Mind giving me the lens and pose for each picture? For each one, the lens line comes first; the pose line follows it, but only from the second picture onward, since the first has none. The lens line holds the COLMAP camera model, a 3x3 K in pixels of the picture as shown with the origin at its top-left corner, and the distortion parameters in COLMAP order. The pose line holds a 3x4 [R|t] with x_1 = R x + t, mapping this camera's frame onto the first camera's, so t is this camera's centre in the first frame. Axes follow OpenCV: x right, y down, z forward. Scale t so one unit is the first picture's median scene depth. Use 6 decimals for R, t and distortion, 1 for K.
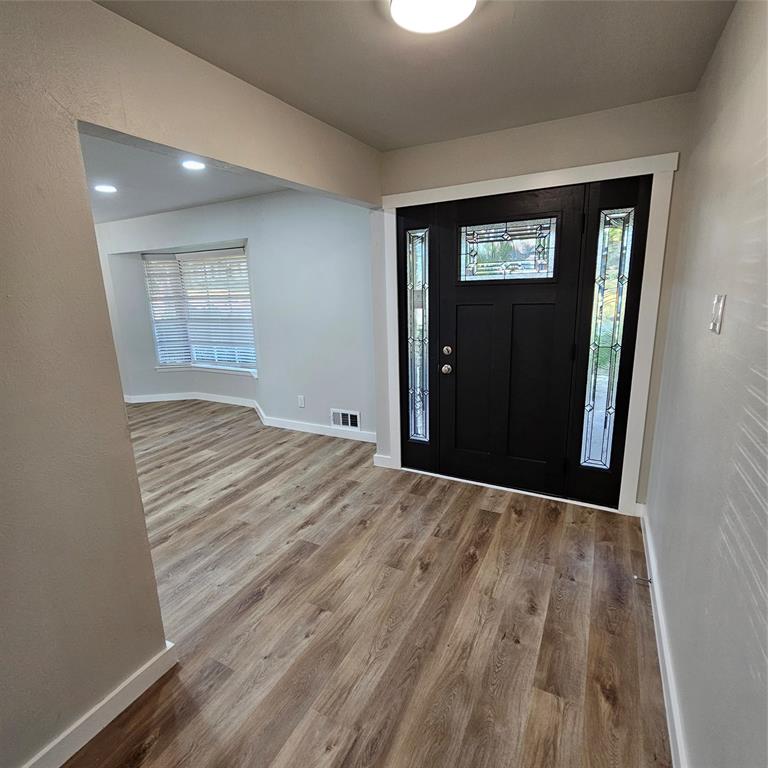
lens RADIAL K [[424.3, 0, 380.8], [0, 424.3, 382.9], [0, 0, 1]] dist [-0.000199, -0.001395]
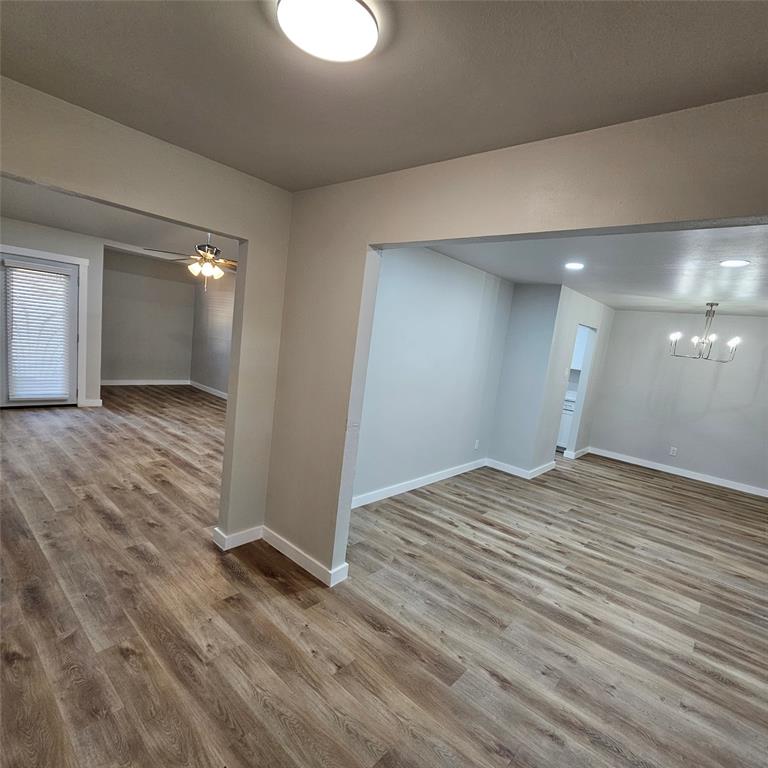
lens RADIAL K [[424.3, 0, 381.0], [0, 424.3, 388.8], [0, 0, 1]] dist [-0.000199, -0.001395]
pose [[-0.240613, 0.133293, -0.961425, 0.387297], [-0.324782, 0.922371, 0.209161, -0.164235], [0.914671, 0.362580, -0.178643, 0.573225]]
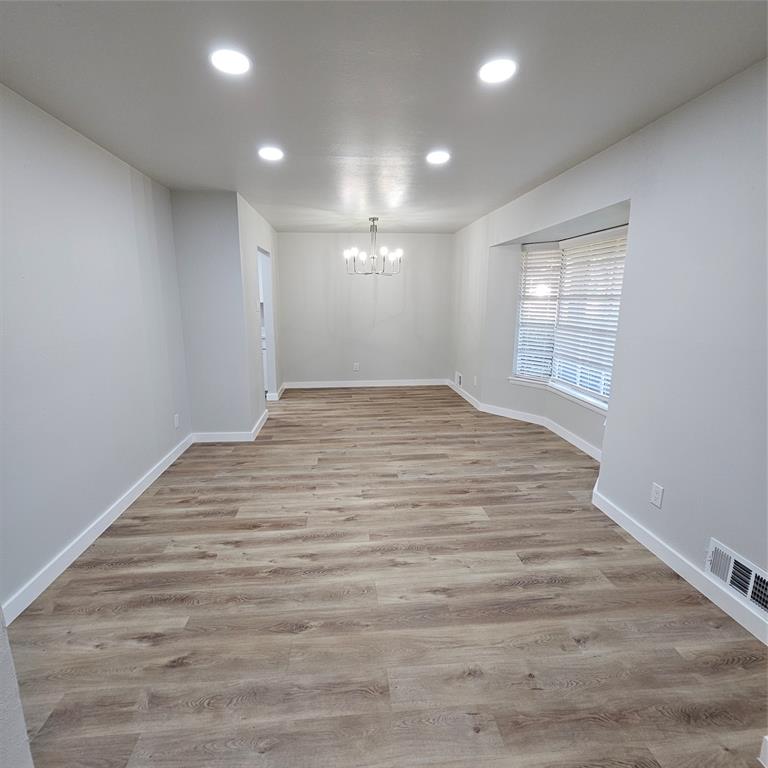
lens RADIAL K [[424.3, 0, 374.1], [0, 424.3, 381.1], [0, 0, 1]] dist [-0.000199, -0.001395]
pose [[0.537417, 0.198336, -0.819662, 0.038709], [-0.208007, 0.973096, 0.099082, -0.091412], [0.817262, 0.117247, 0.564213, 0.476558]]
